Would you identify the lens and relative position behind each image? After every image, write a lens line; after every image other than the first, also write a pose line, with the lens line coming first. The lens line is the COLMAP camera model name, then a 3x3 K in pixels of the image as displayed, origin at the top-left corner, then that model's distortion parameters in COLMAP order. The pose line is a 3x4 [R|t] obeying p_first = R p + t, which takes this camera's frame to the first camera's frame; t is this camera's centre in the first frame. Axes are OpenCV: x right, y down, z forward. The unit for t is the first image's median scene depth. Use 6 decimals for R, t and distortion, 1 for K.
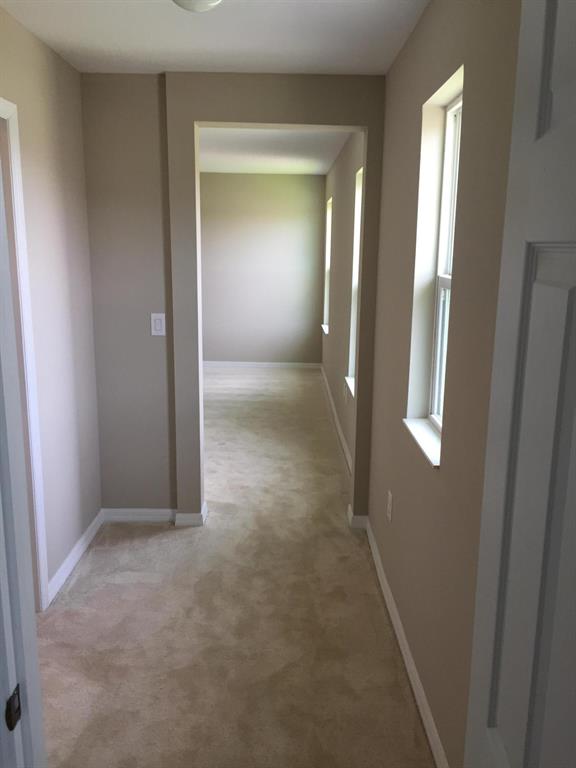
lens RADIAL K [[664.4, 0, 288.0], [0, 664.4, 384.0], [0, 0, 1]] dist [0.095217, -0.133728]
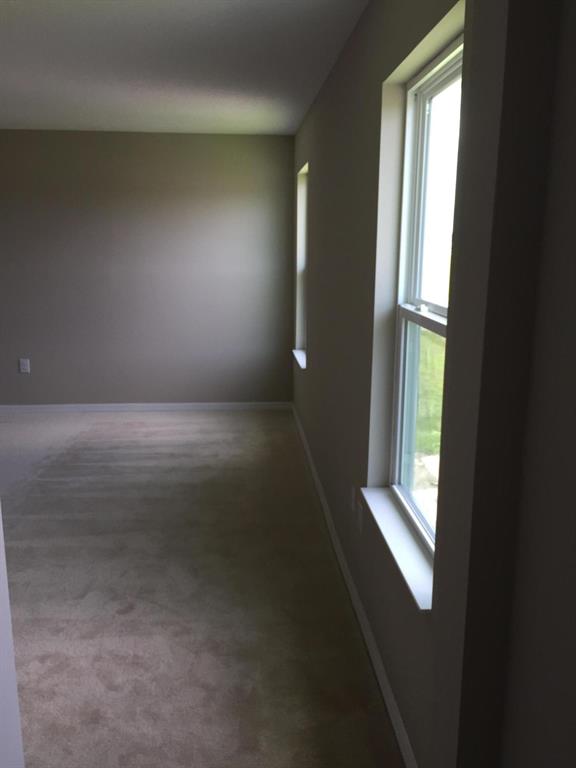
lens RADIAL K [[664.4, 0, 288.0], [0, 664.4, 384.0], [0, 0, 1]] dist [0.095217, -0.133728]
pose [[0.997500, -0.030528, 0.063734, 0.000251], [0.029860, 0.999489, 0.011412, -0.068120], [-0.064049, -0.009480, 0.997902, 0.338777]]
